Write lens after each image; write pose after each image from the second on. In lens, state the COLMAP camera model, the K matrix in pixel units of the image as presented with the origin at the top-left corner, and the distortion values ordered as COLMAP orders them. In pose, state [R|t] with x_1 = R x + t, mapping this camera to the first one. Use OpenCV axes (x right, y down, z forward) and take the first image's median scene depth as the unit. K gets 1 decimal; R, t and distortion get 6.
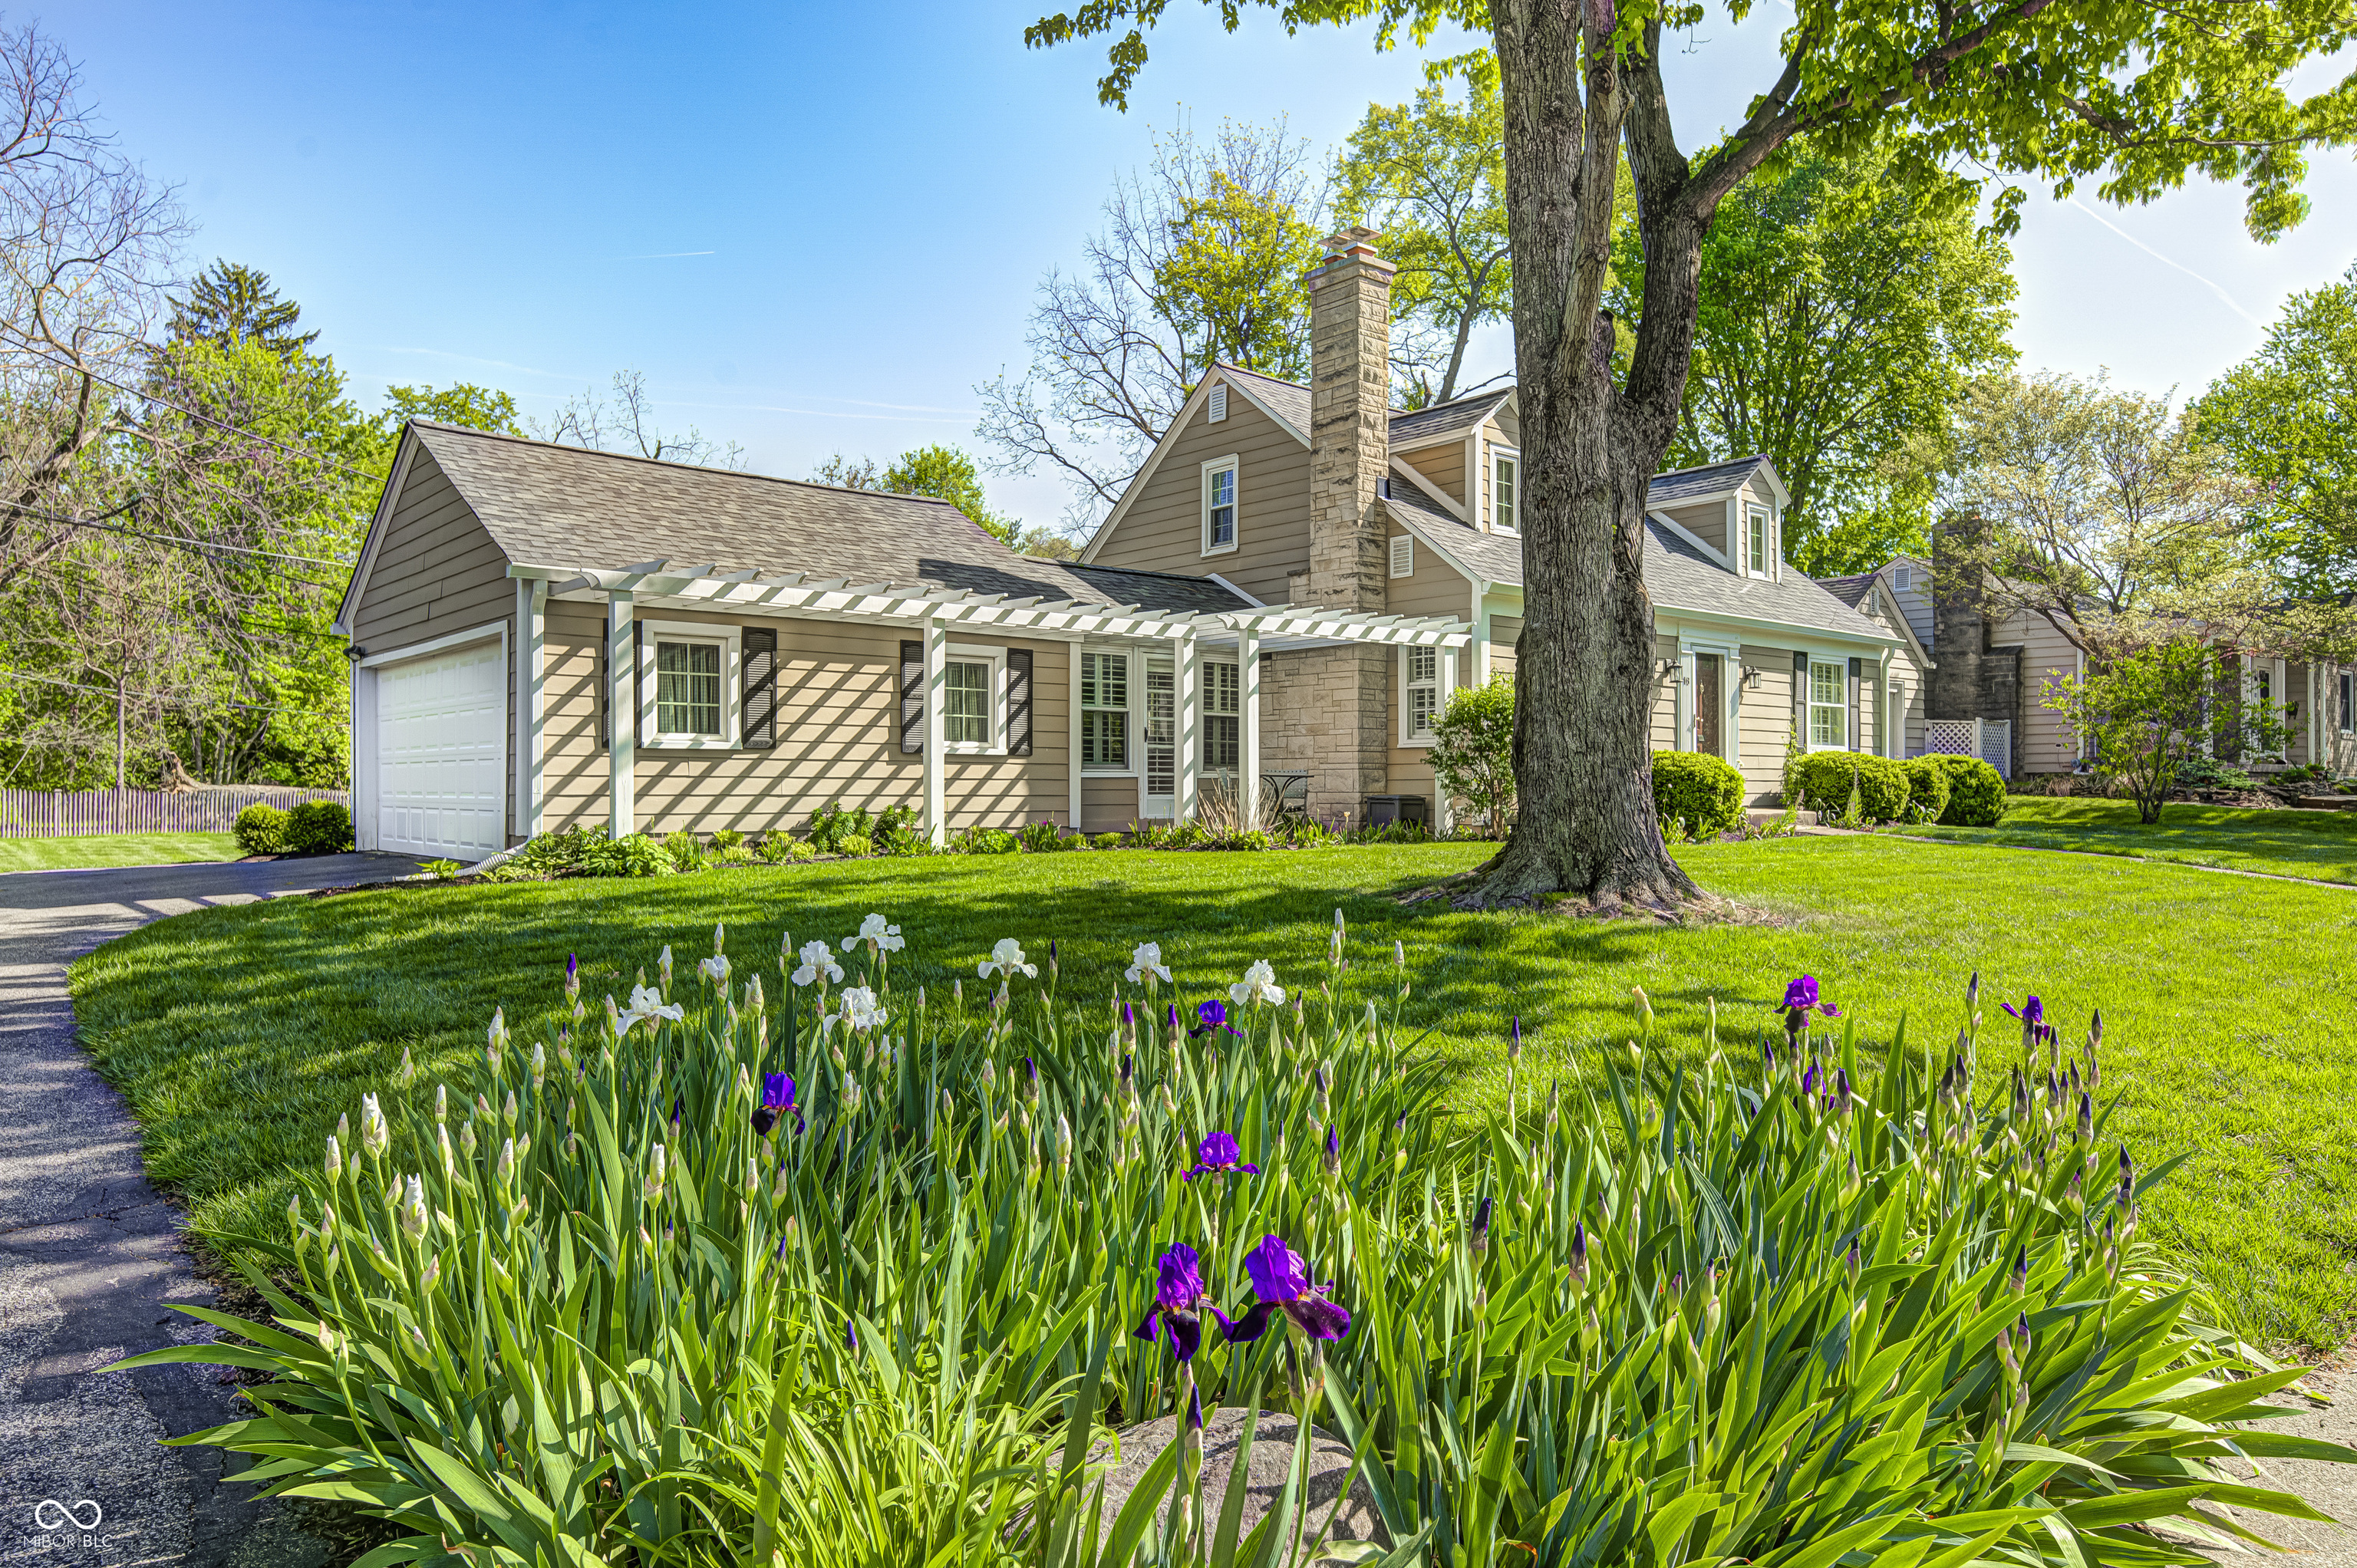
lens RADIAL K [[1444.1, 0, 1098.6], [0, 1444.1, 778.7], [0, 0, 1]] dist [-0.002443, 0.000428]
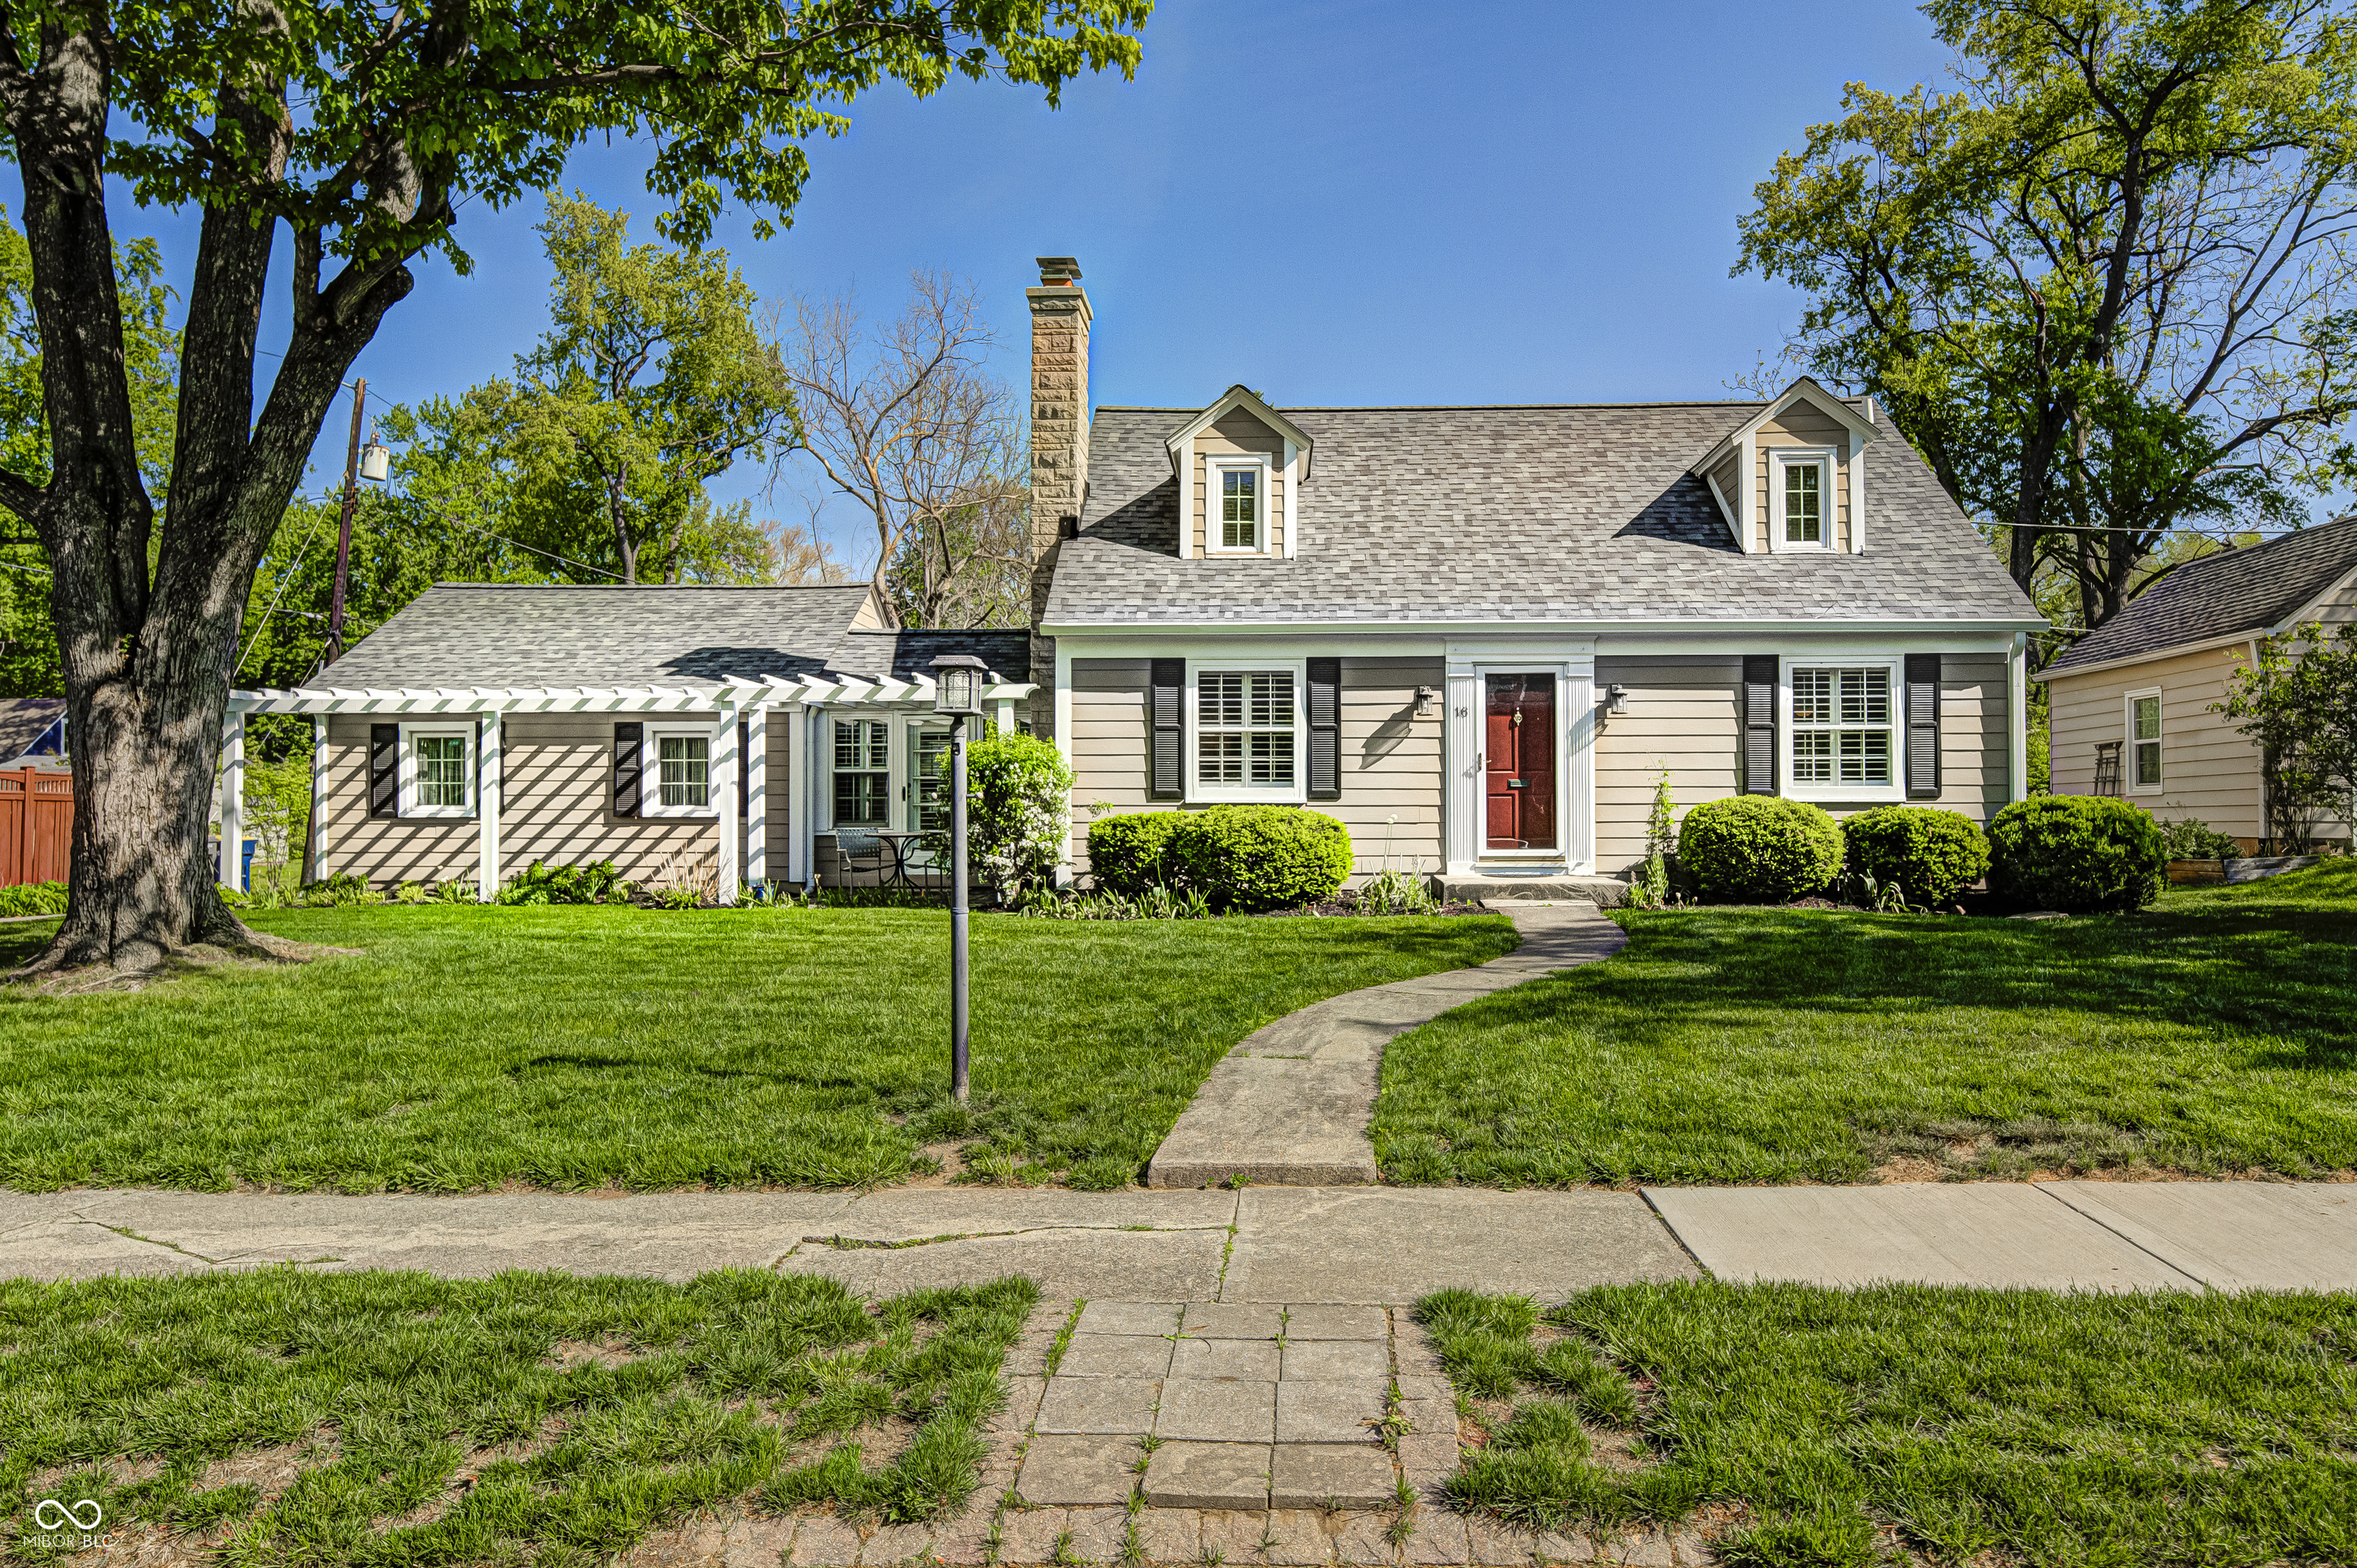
lens RADIAL K [[1415.4, 0, 1213.5], [0, 1415.4, 777.6], [0, 0, 1]] dist [0.014393, 0.000584]
pose [[0.773341, -0.019394, -0.633694, 0.872144], [0.008391, 0.999758, -0.020358, -0.019236], [0.633935, 0.010427, 0.773316, 0.353884]]
